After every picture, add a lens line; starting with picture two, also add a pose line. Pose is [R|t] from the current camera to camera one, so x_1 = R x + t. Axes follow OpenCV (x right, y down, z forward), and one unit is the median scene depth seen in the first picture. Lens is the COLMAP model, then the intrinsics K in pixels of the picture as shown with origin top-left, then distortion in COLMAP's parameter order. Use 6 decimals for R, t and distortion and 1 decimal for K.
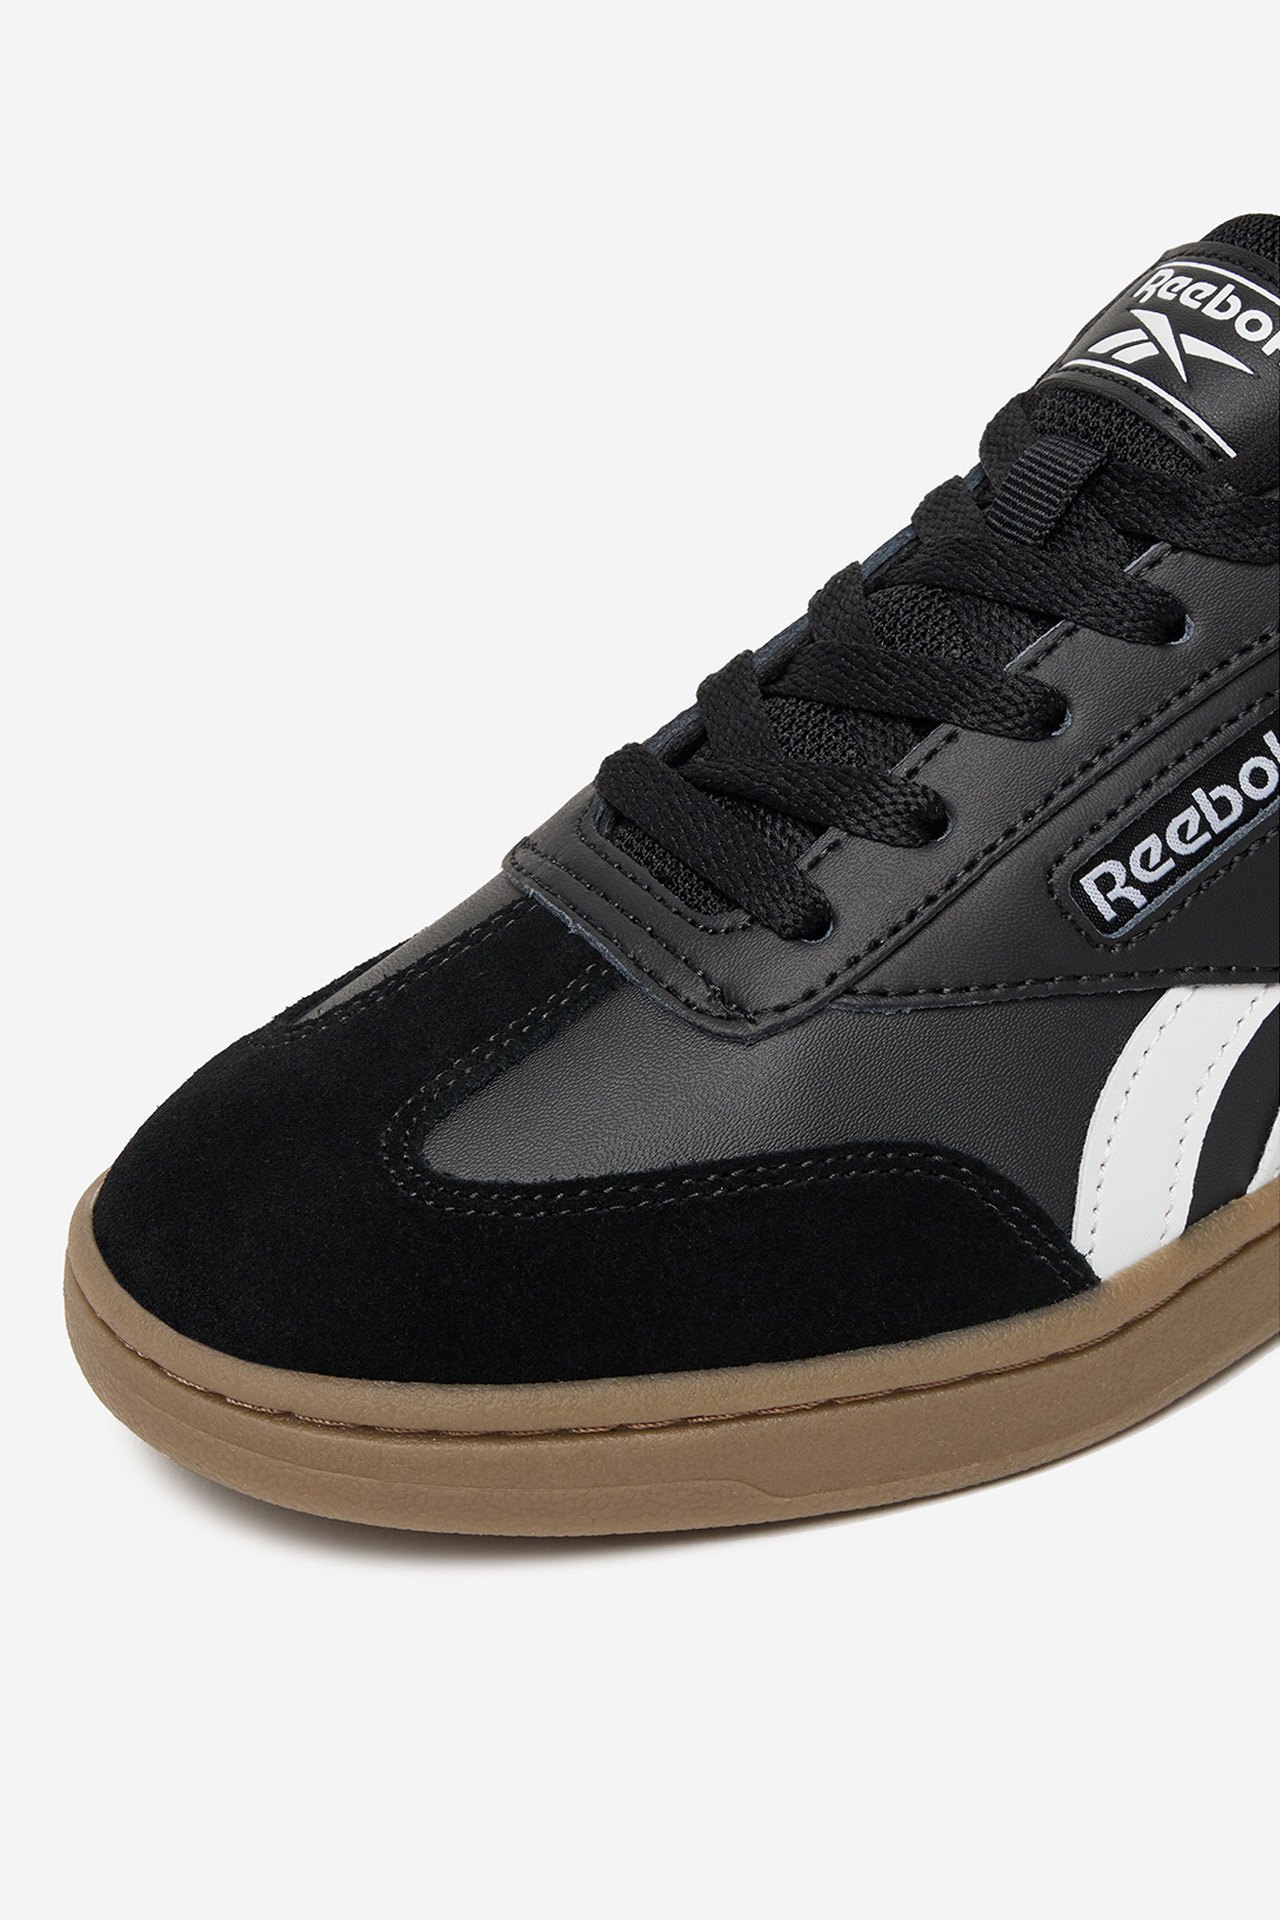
lens RADIAL K [[4231.1, 0, 644.9], [0, 4231.1, 959.6], [0, 0, 1]] dist [-0.079830, 0.000000]
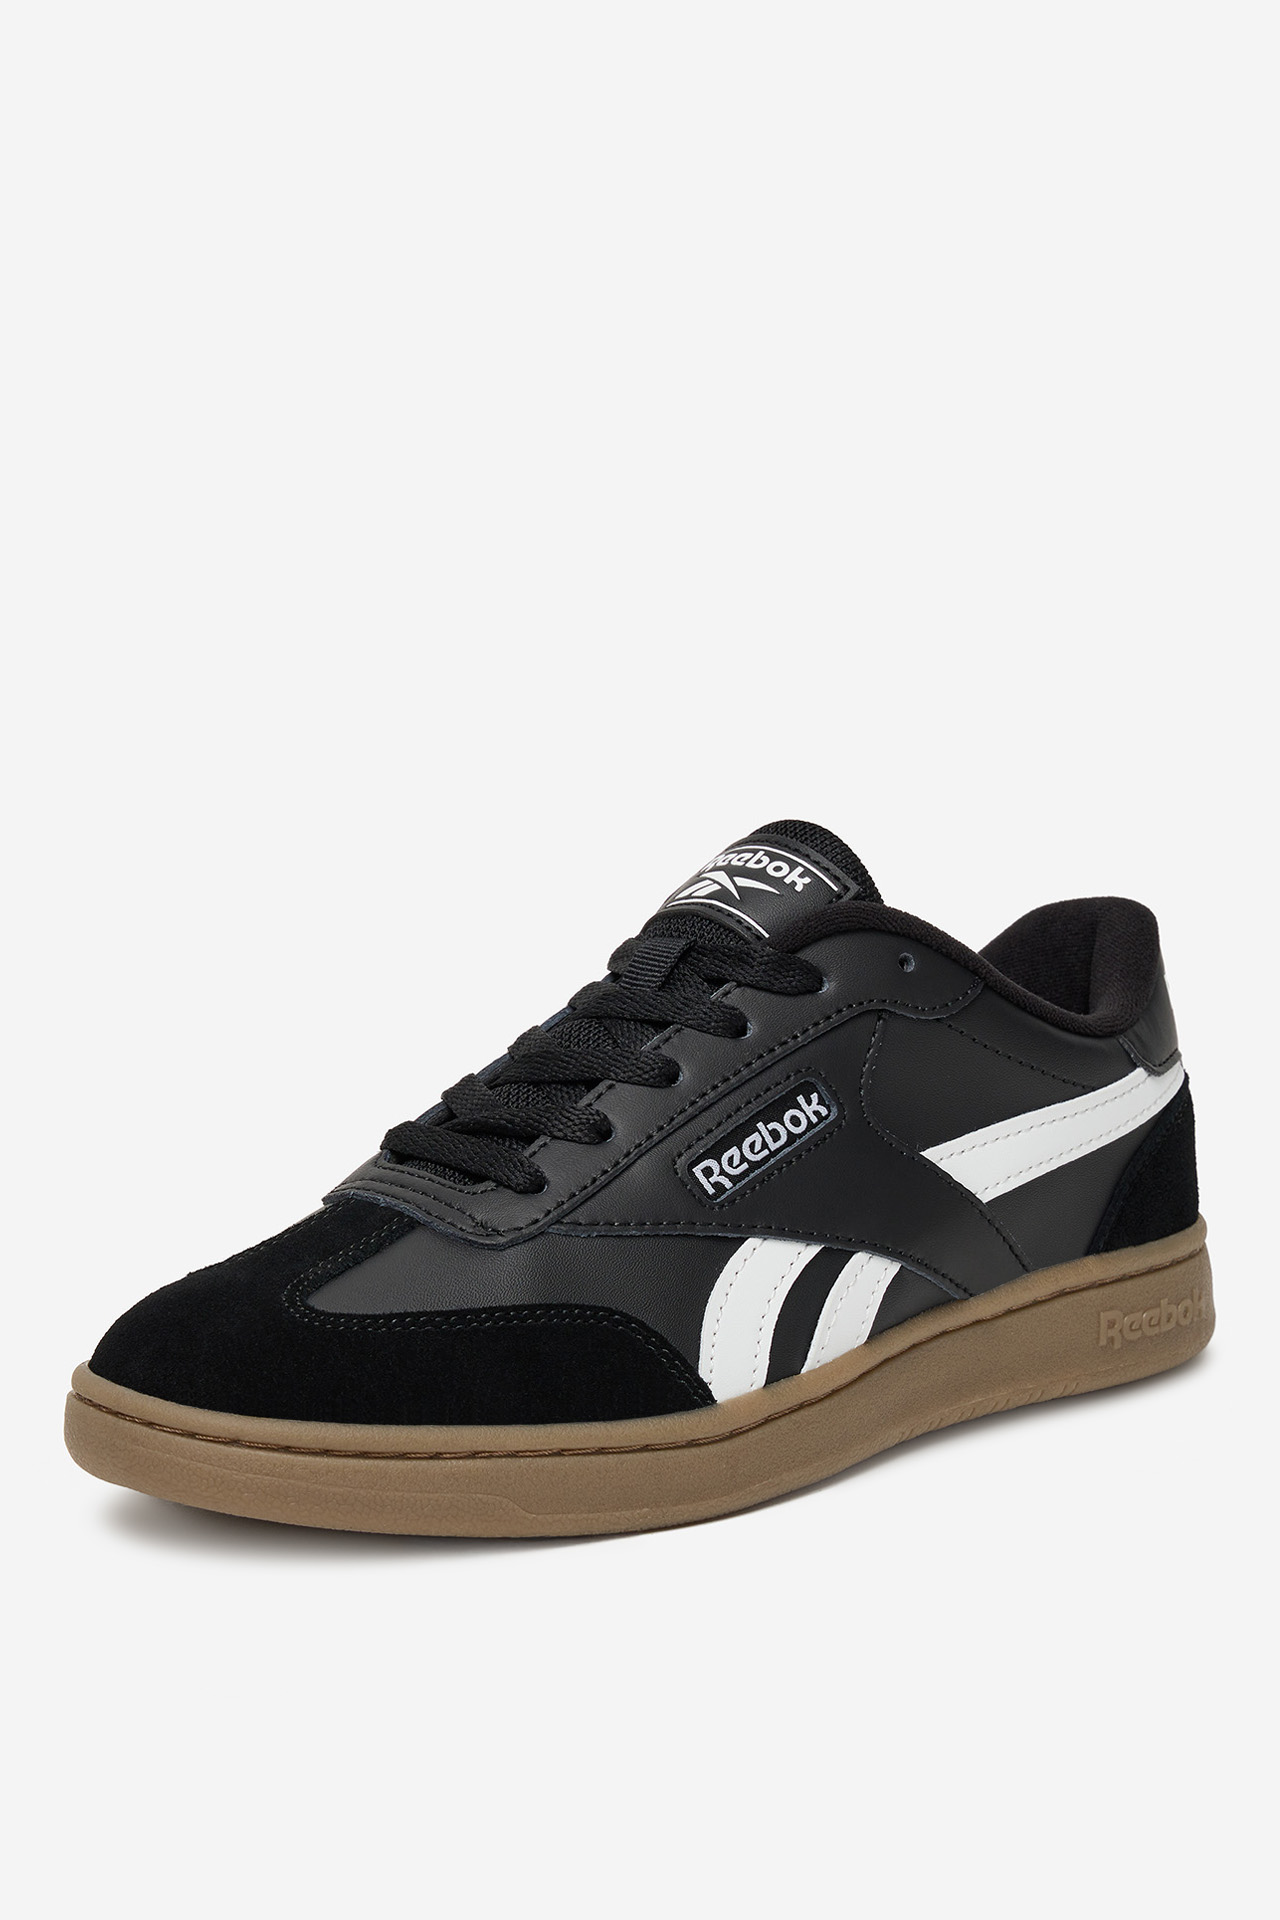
lens RADIAL K [[5860.3, 0, 638.5], [0, 5860.3, 959.0], [0, 0, 1]] dist [-0.126658, 0.000000]
pose [[0.988262, 0.010538, 0.152406, -0.264383], [0.042751, 0.938684, -0.342119, 0.679766], [-0.146666, 0.344618, 0.927215, -1.130246]]
